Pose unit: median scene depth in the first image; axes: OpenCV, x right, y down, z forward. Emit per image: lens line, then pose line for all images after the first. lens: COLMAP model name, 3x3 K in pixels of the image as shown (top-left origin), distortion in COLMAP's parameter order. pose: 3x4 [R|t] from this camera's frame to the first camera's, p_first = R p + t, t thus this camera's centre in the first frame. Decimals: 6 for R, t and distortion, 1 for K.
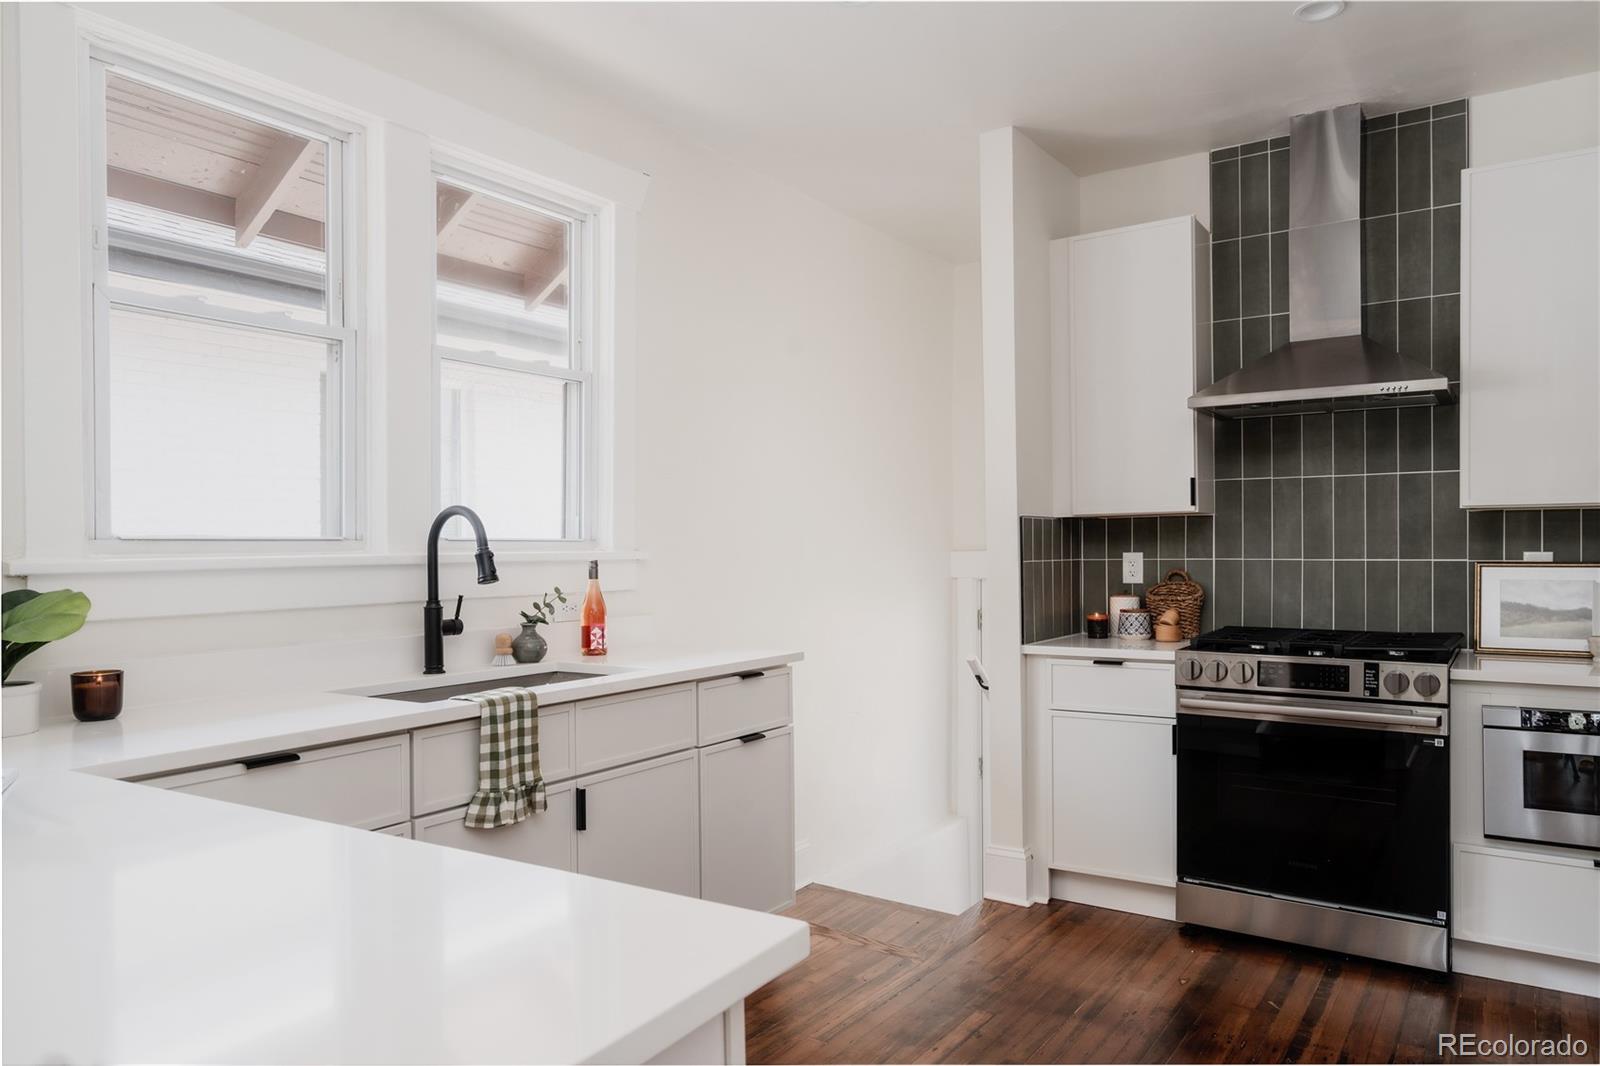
lens RADIAL K [[1072.5, 0, 811.2], [0, 1072.5, 541.5], [0, 0, 1]] dist [-0.000867, 0.001666]
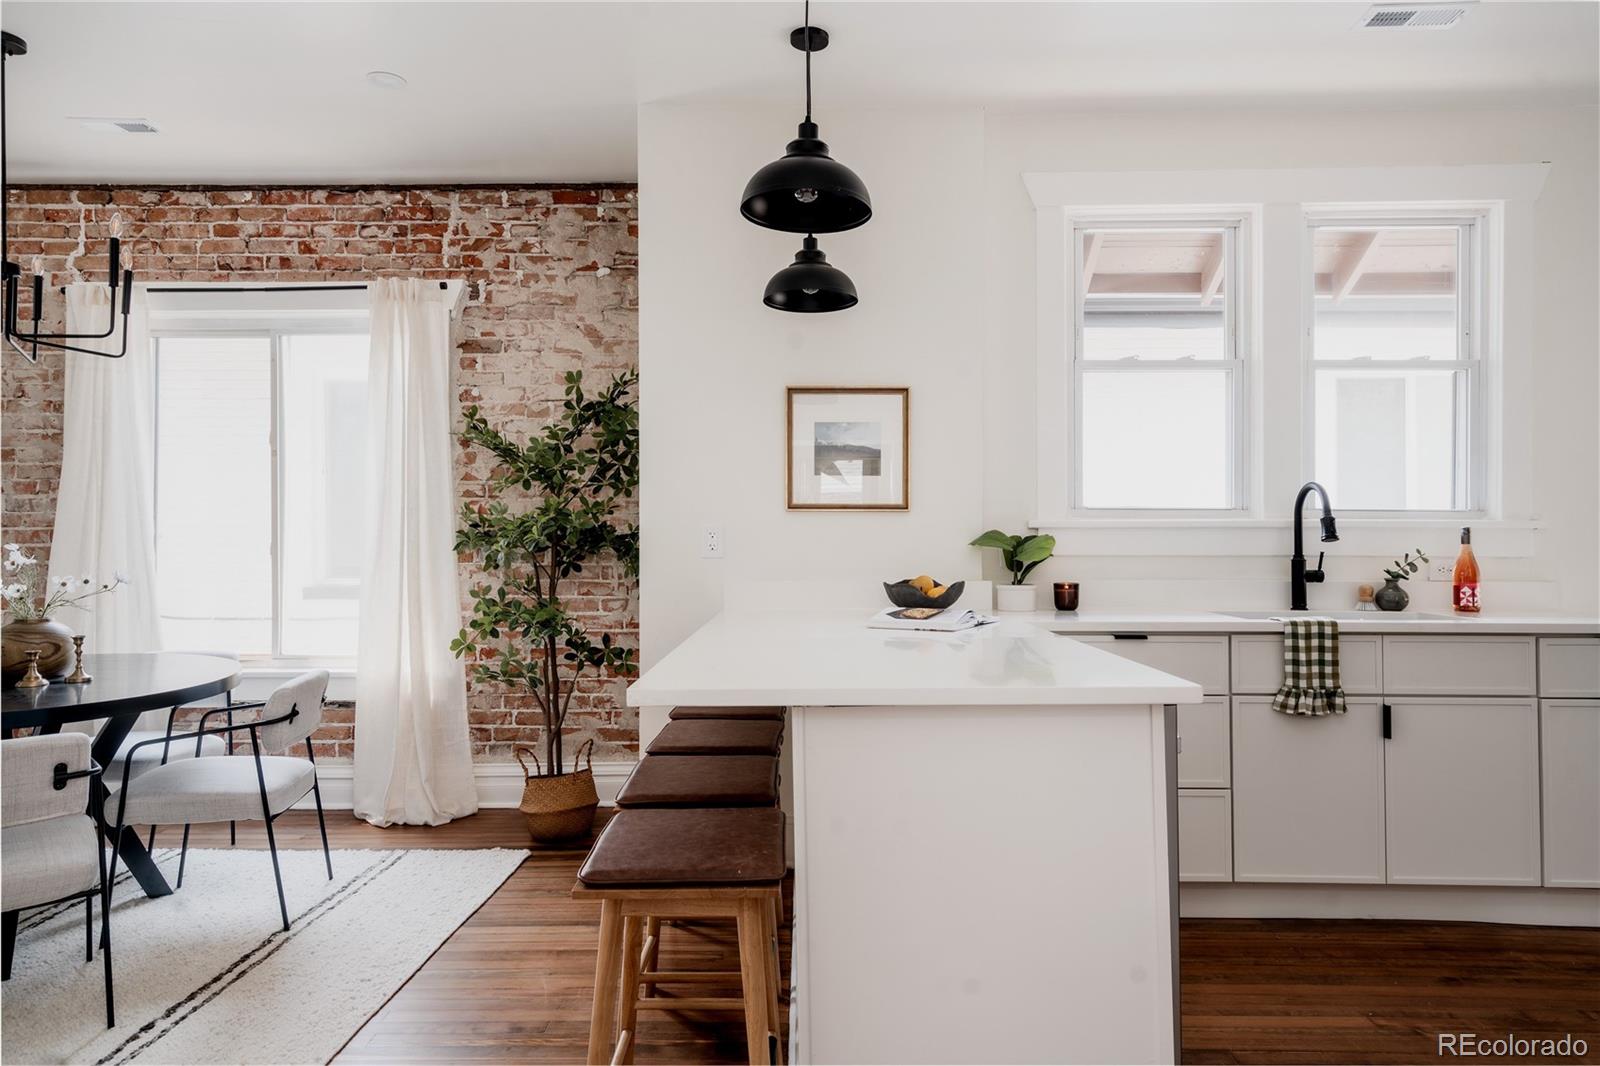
lens RADIAL K [[973.8, 0, 800.0], [0, 973.8, 533.0], [0, 0, 1]] dist [-0.004277, 0.000693]
pose [[0.527715, 0.006748, -0.849394, 0.307390], [-0.005688, 0.999974, 0.004410, 0.023359], [0.849402, 0.002504, 0.527740, -0.142478]]
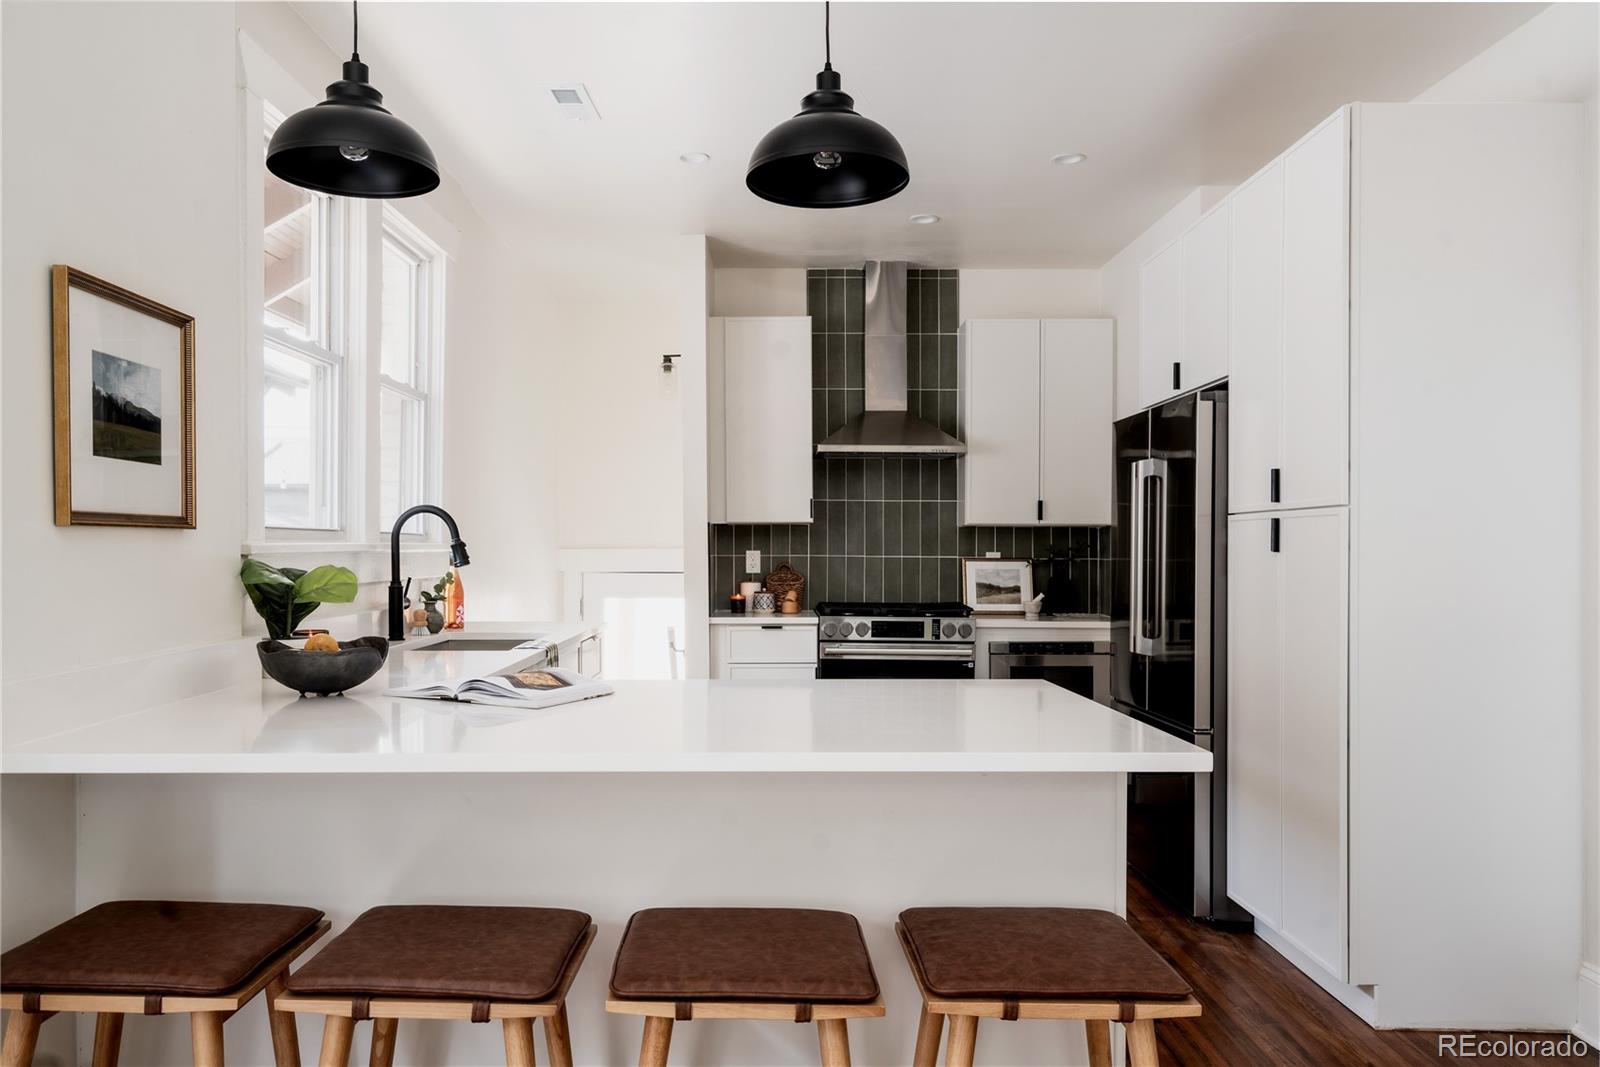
lens RADIAL K [[1154.2, 0, 800.0], [0, 1154.2, 533.5], [0, 0, 1]] dist [-0.049700, -0.001221]
pose [[0.815029, 0.019737, 0.579084, -0.661744], [-0.014177, 0.999800, -0.014124, 0.011027], [-0.579247, 0.003302, 0.815145, -0.306857]]
